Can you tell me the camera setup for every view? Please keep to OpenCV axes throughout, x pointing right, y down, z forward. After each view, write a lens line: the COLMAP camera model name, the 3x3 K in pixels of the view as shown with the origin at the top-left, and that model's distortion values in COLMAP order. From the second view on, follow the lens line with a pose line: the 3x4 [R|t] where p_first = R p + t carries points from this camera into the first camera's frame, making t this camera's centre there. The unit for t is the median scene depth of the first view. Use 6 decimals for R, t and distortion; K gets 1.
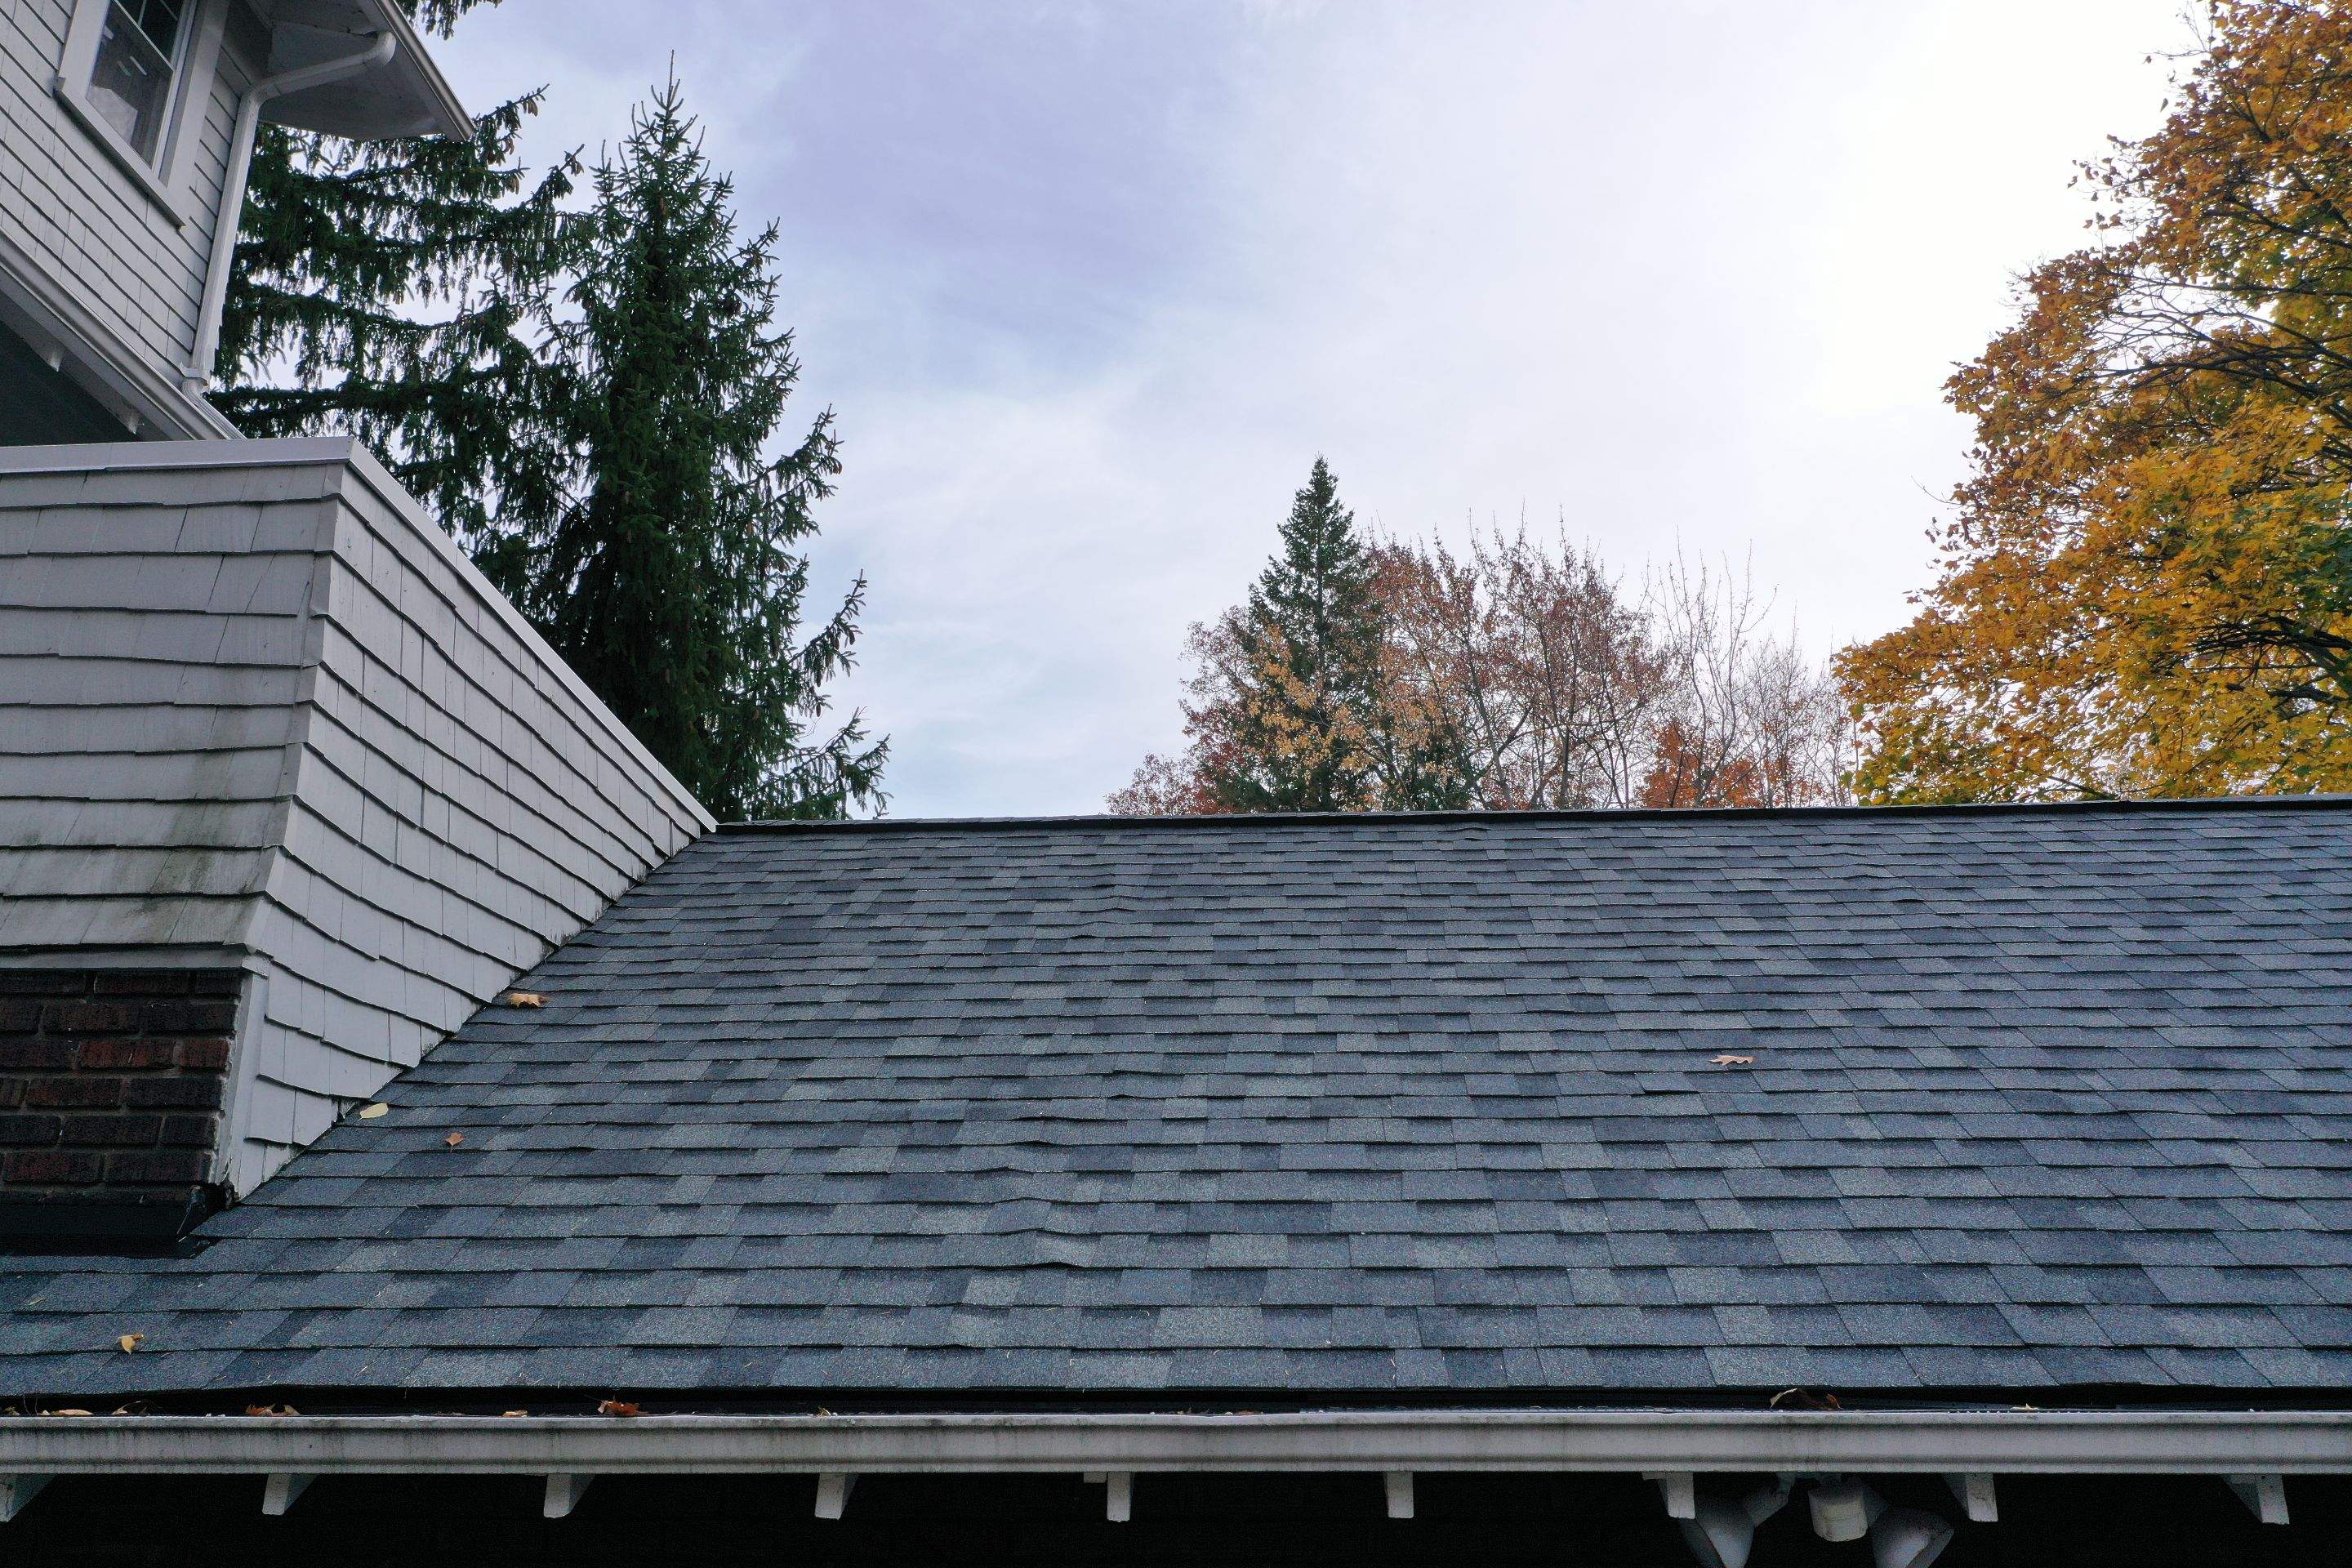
lens RADIAL K [[1847.2, 0, 1176.8], [0, 1847.2, 782.1], [0, 0, 1]] dist [-0.011571, 0.001350]
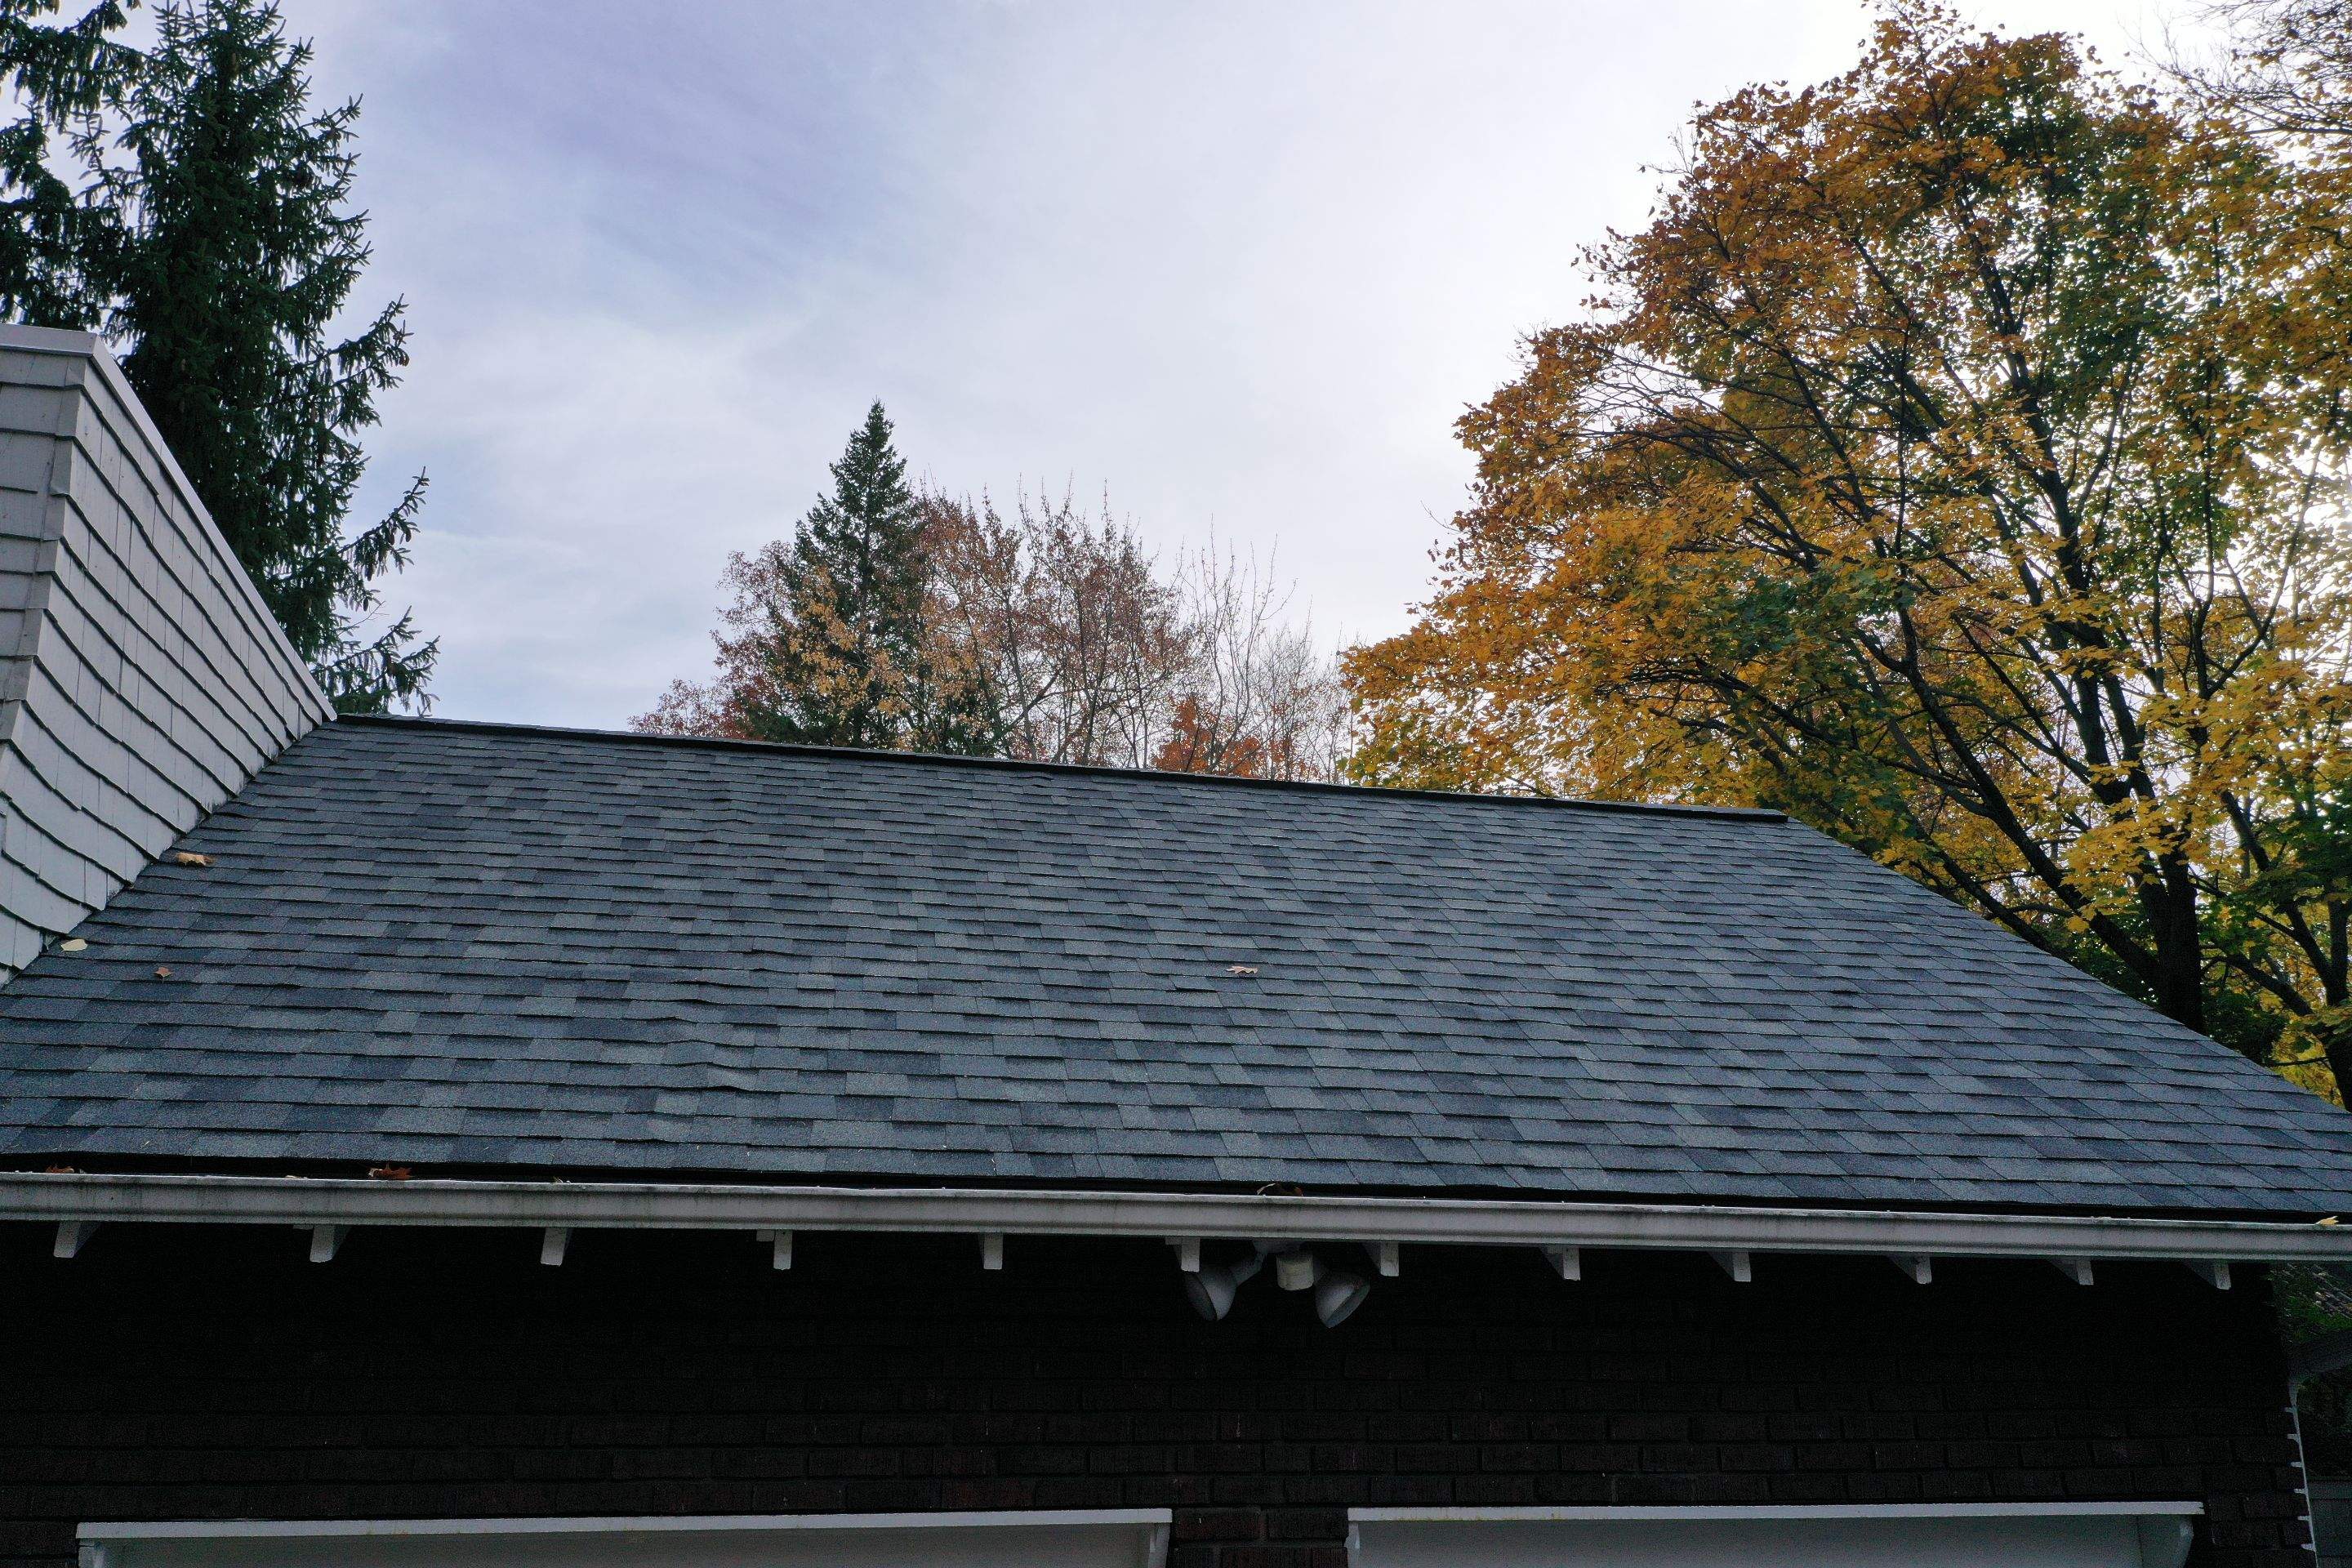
lens RADIAL K [[1847.2, 0, 1175.7], [0, 1847.2, 787.7], [0, 0, 1]] dist [-0.011571, 0.001350]
pose [[0.962539, 0.082239, 0.258371, -0.077691], [-0.090162, 0.995747, 0.018944, 0.002595], [-0.255714, -0.041529, 0.965860, -0.204129]]
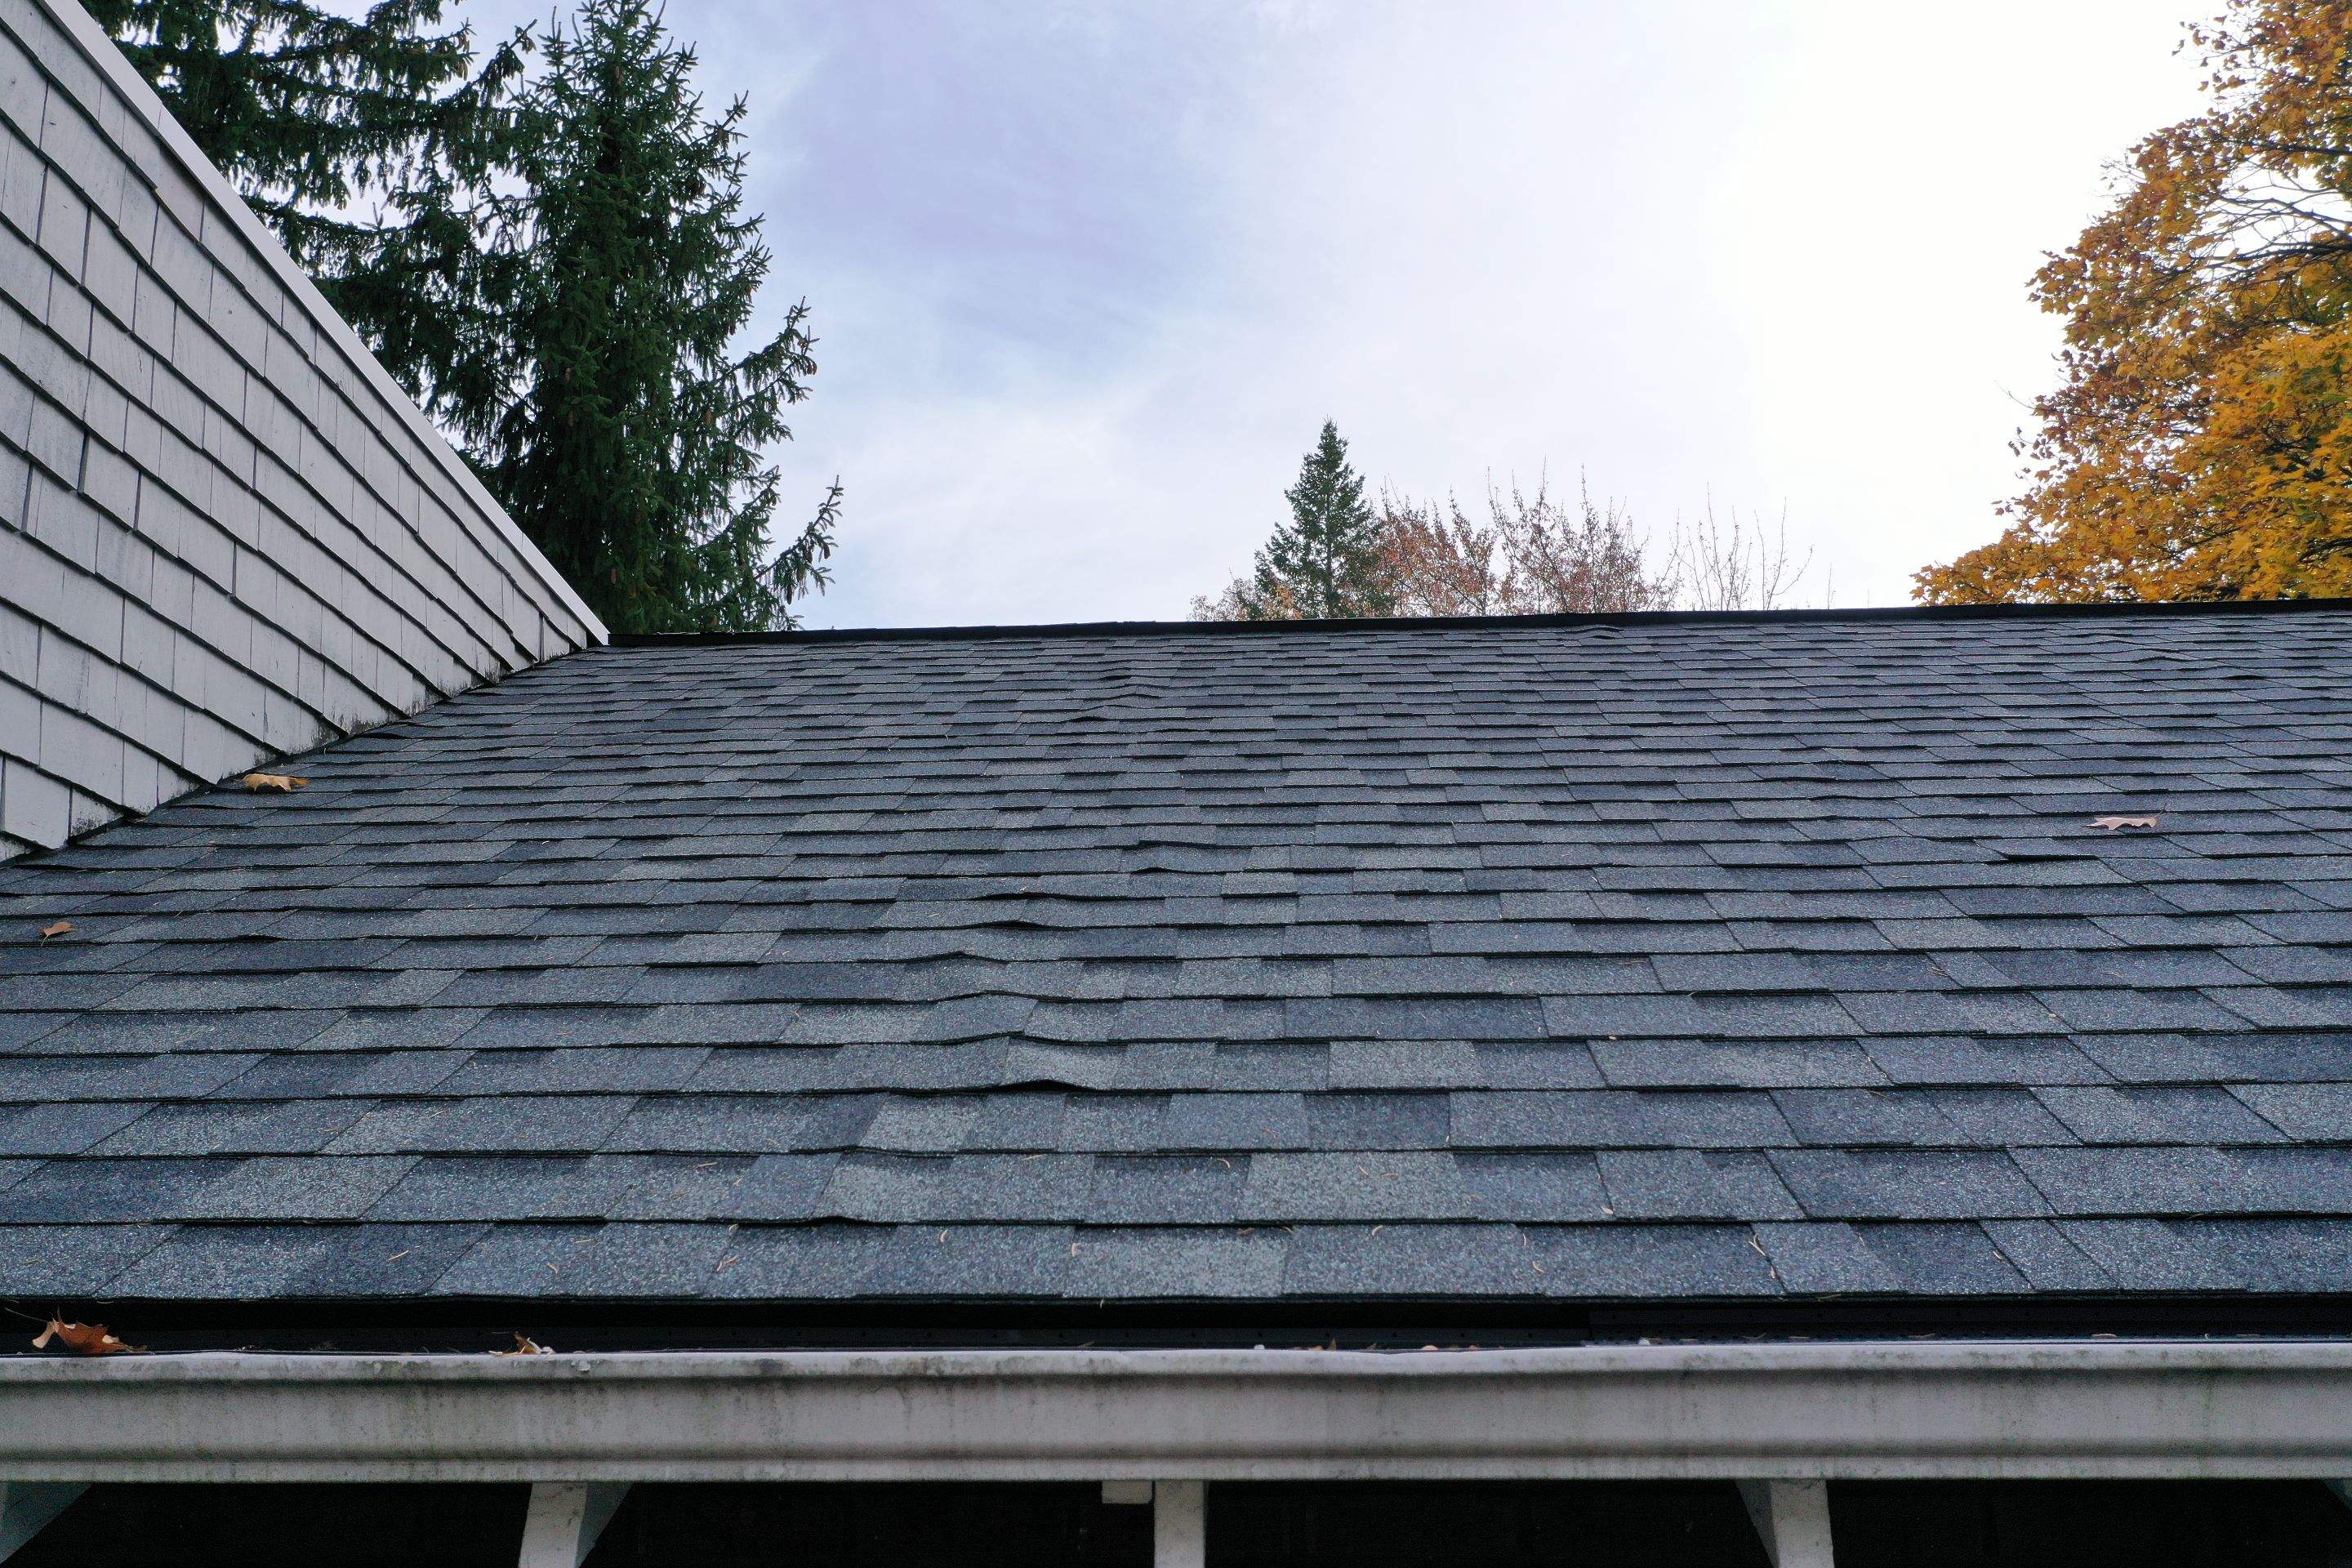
lens RADIAL K [[1847.2, 0, 1164.8], [0, 1847.2, 777.3], [0, 0, 1]] dist [-0.011571, 0.001350]
pose [[0.999981, -0.001487, -0.005950, -0.019163], [0.001453, 0.999982, -0.005806, 0.121344], [0.005959, 0.005797, 0.999965, 0.324753]]
